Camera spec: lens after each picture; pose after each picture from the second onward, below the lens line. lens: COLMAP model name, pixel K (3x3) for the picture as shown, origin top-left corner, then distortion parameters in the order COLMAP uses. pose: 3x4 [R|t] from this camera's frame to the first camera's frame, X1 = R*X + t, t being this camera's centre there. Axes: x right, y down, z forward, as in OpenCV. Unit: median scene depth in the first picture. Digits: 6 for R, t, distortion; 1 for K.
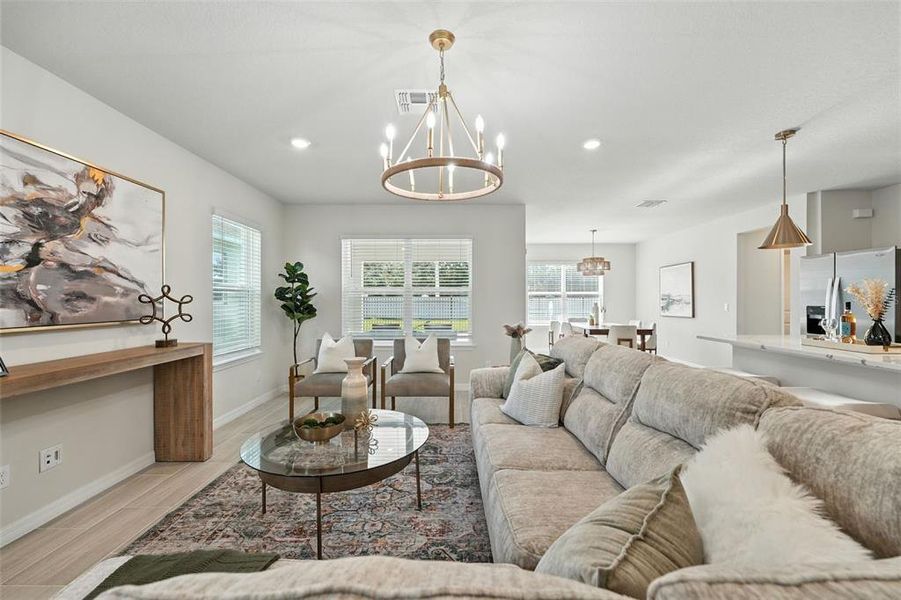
lens RADIAL K [[360.8, 0, 451.9], [0, 360.8, 300.0], [0, 0, 1]] dist [-0.000268, 0.000942]
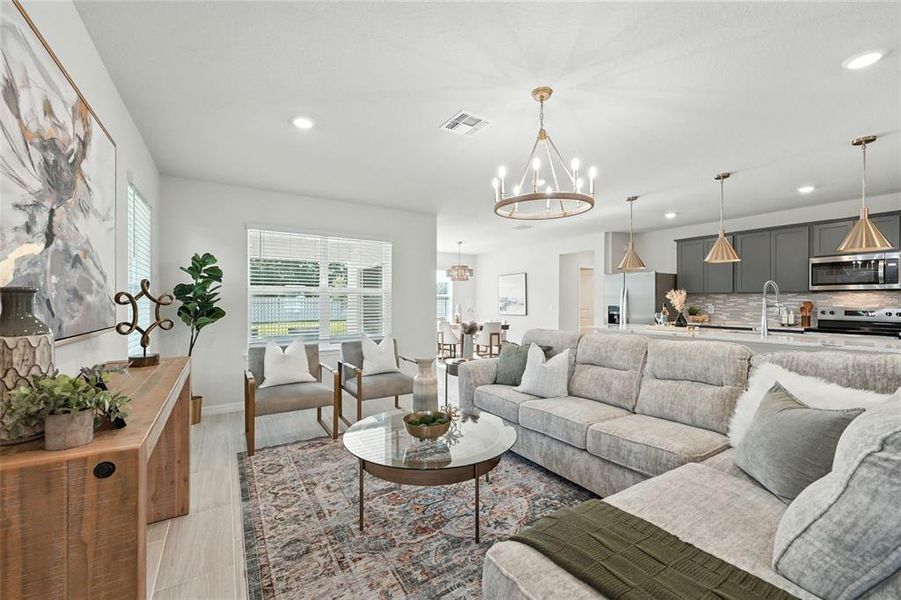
lens RADIAL K [[360.8, 0, 452.2], [0, 360.8, 299.9], [0, 0, 1]] dist [-0.000268, 0.000942]
pose [[0.848908, 0.004712, 0.528520, -0.621694], [-0.001576, 0.999978, -0.006384, 0.003106], [-0.528539, 0.004586, 0.848897, 0.066028]]
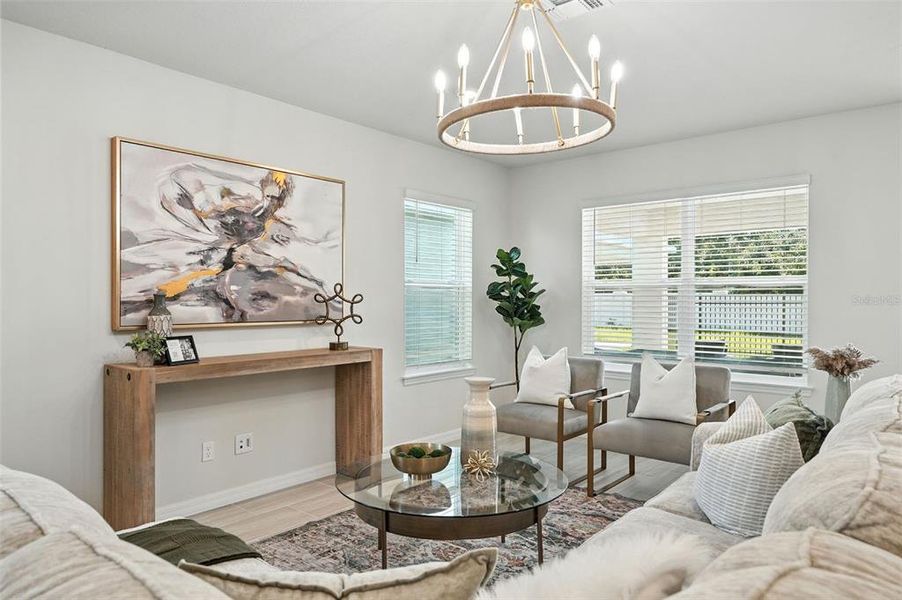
lens RADIAL K [[586.6, 0, 460.0], [0, 586.6, 300.1], [0, 0, 1]] dist [0.001477, 0.000042]
pose [[0.767844, 0.001585, -0.640635, 0.391513], [-0.001474, 0.999999, 0.000708, 0.000325], [0.640635, 0.000401, 0.767846, 0.042397]]
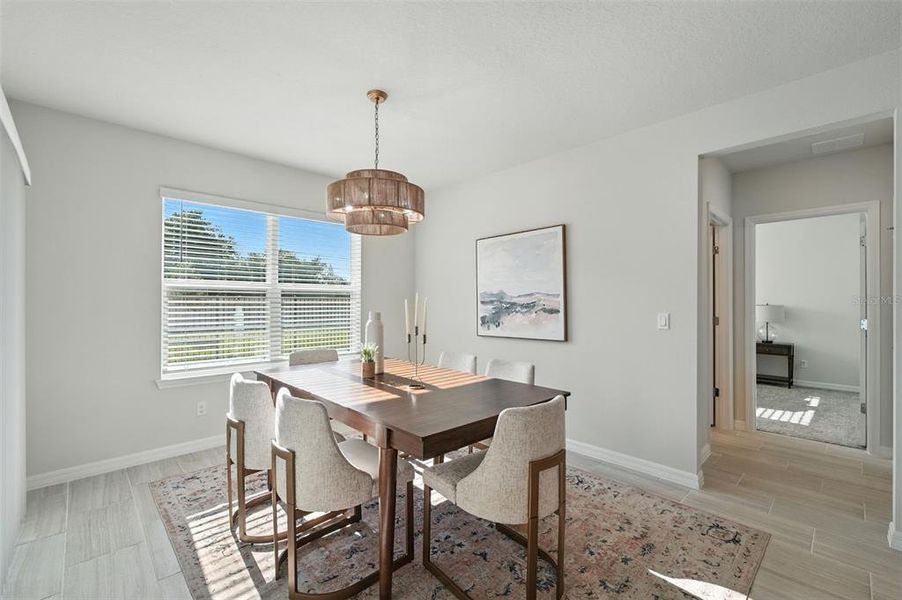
lens RADIAL K [[370.6, 0, 447.4], [0, 370.6, 302.3], [0, 0, 1]] dist [0.002742, 0.000421]
pose [[0.726134, -0.002297, 0.687549, 0.541330], [0.000406, 0.999996, 0.002913, -0.011902], [-0.687553, -0.001836, 0.726132, 1.842690]]
